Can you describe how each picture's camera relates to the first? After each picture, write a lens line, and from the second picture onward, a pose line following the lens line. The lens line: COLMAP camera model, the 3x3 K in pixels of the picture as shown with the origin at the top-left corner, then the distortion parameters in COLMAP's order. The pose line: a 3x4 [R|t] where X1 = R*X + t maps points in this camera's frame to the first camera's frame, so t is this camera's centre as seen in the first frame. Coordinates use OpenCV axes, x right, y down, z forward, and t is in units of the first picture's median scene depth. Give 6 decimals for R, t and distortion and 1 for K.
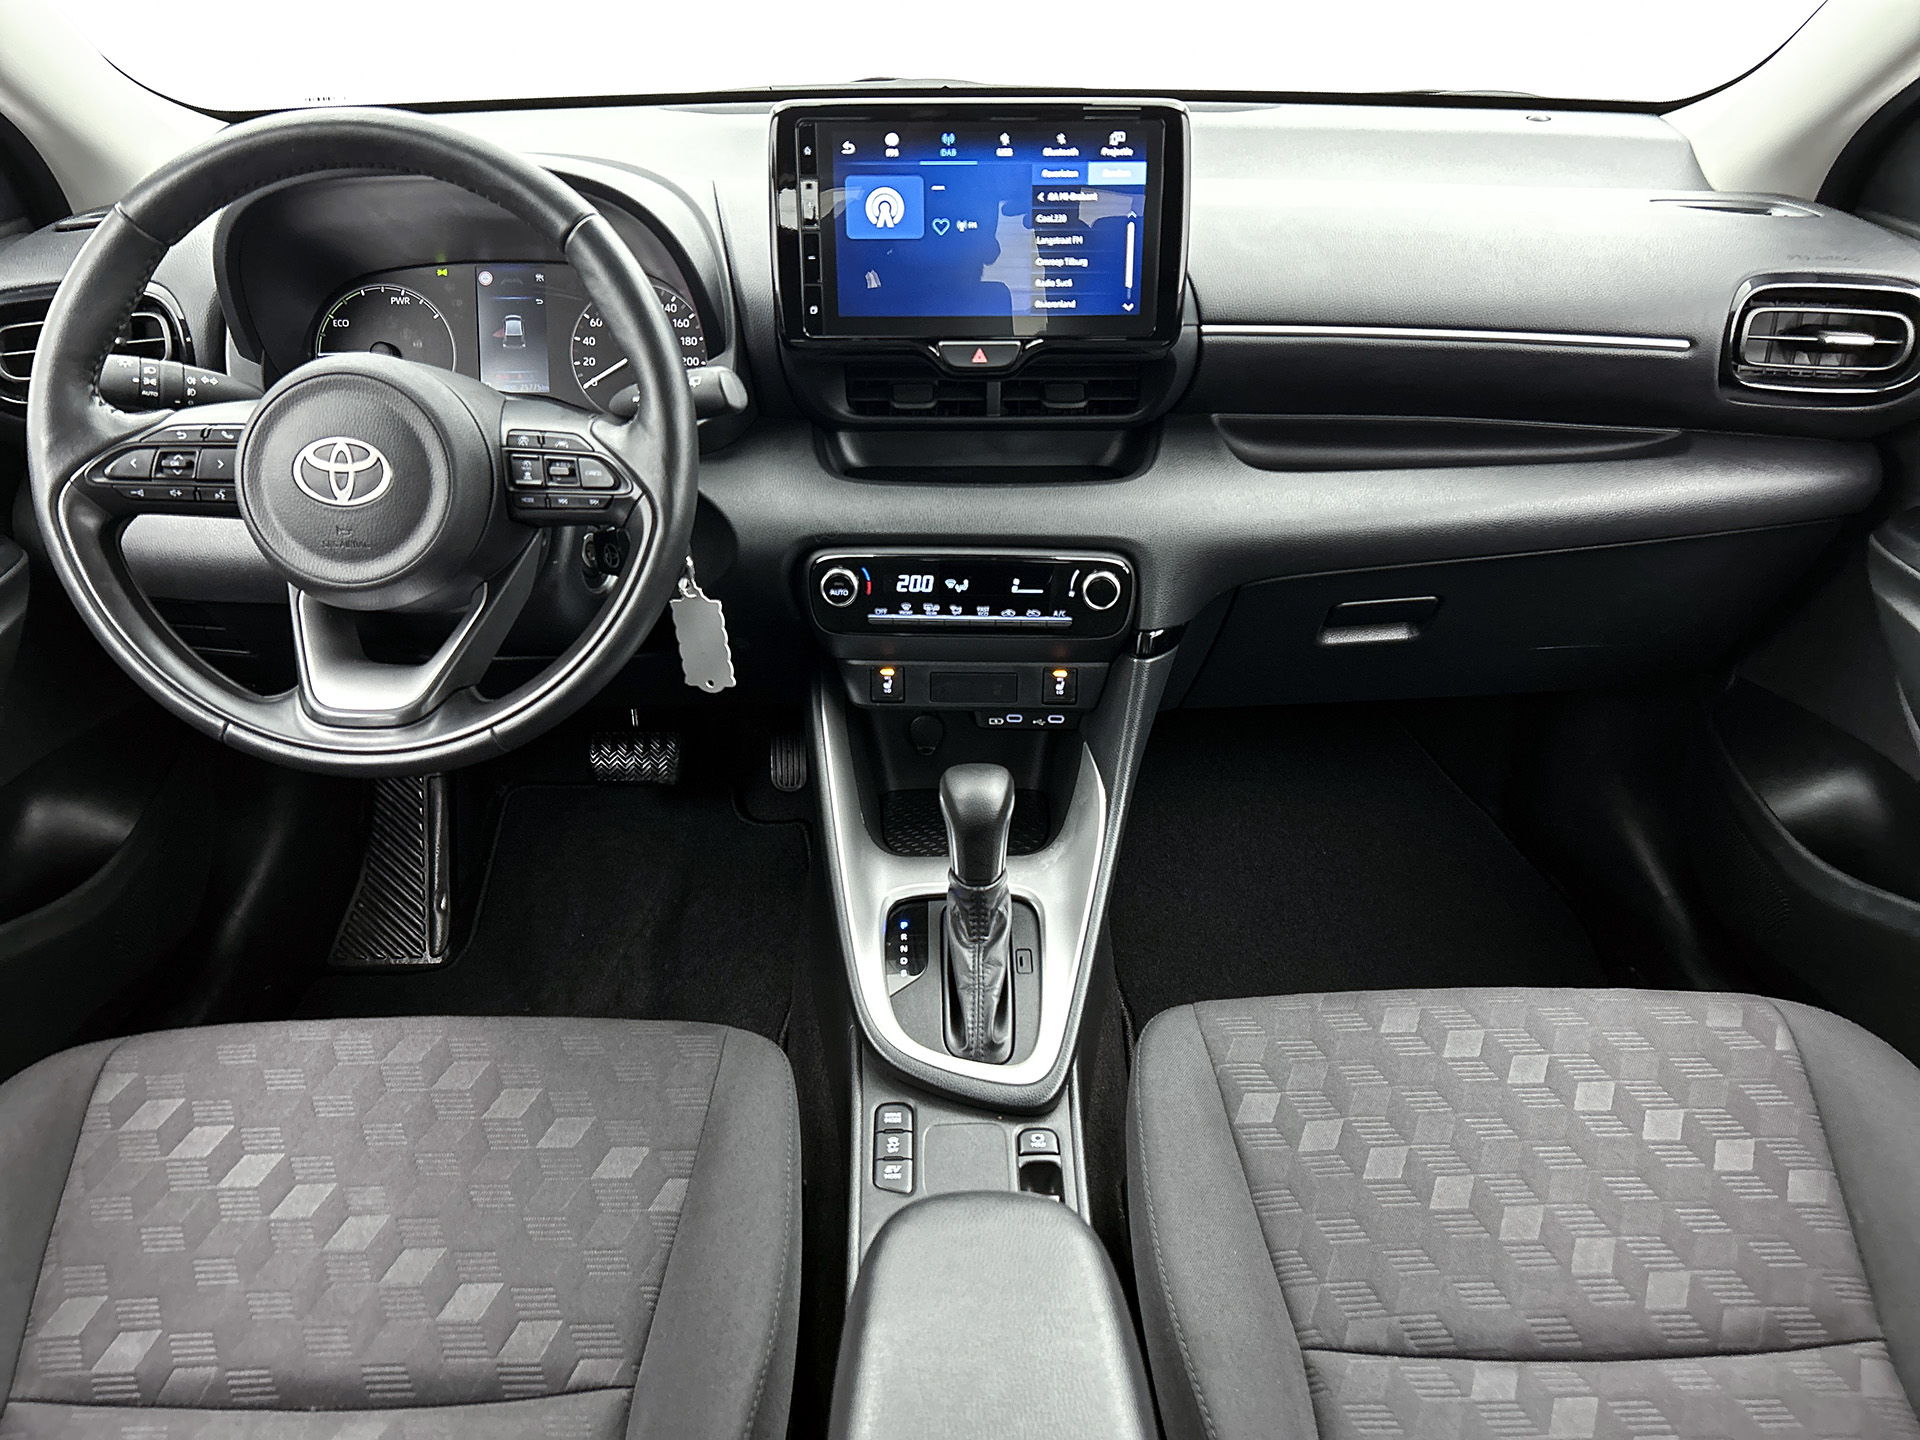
lens RADIAL K [[1402.7, 0, 960.0], [0, 1402.7, 720.0], [0, 0, 1]] dist [0.002432, 0.003593]
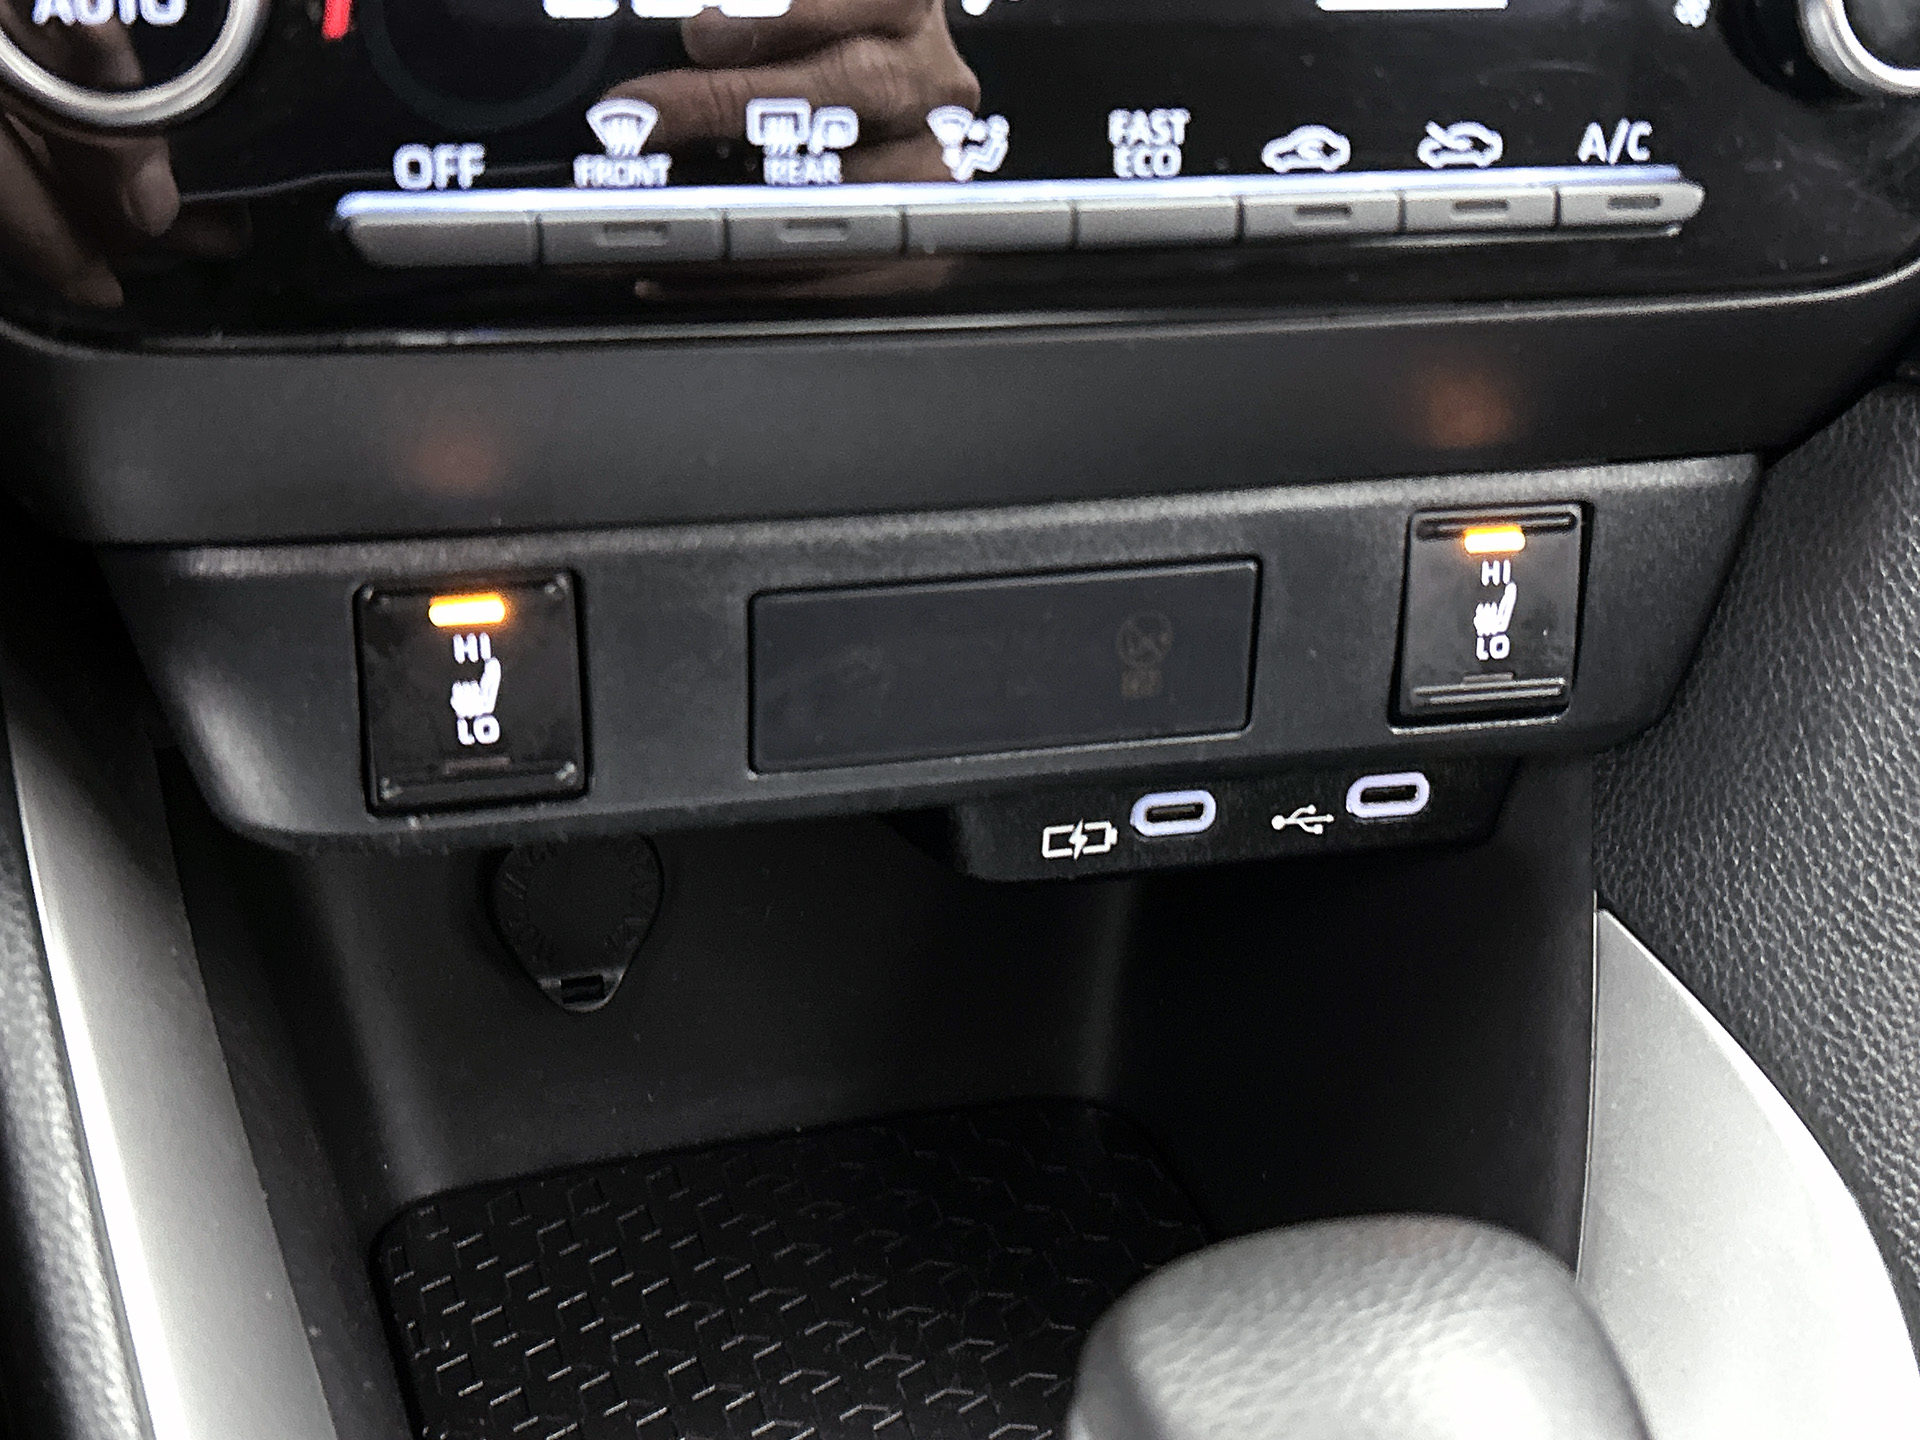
lens RADIAL K [[2458.1, 0, 960.0], [0, 2458.1, 720.0], [0, 0, 1]] dist [0.248153, -0.953162]
pose [[0.952936, -0.091467, 0.289044, -0.083302], [0.085185, 0.995776, 0.034267, -0.028146], [-0.290957, -0.008032, 0.956702, 0.755248]]
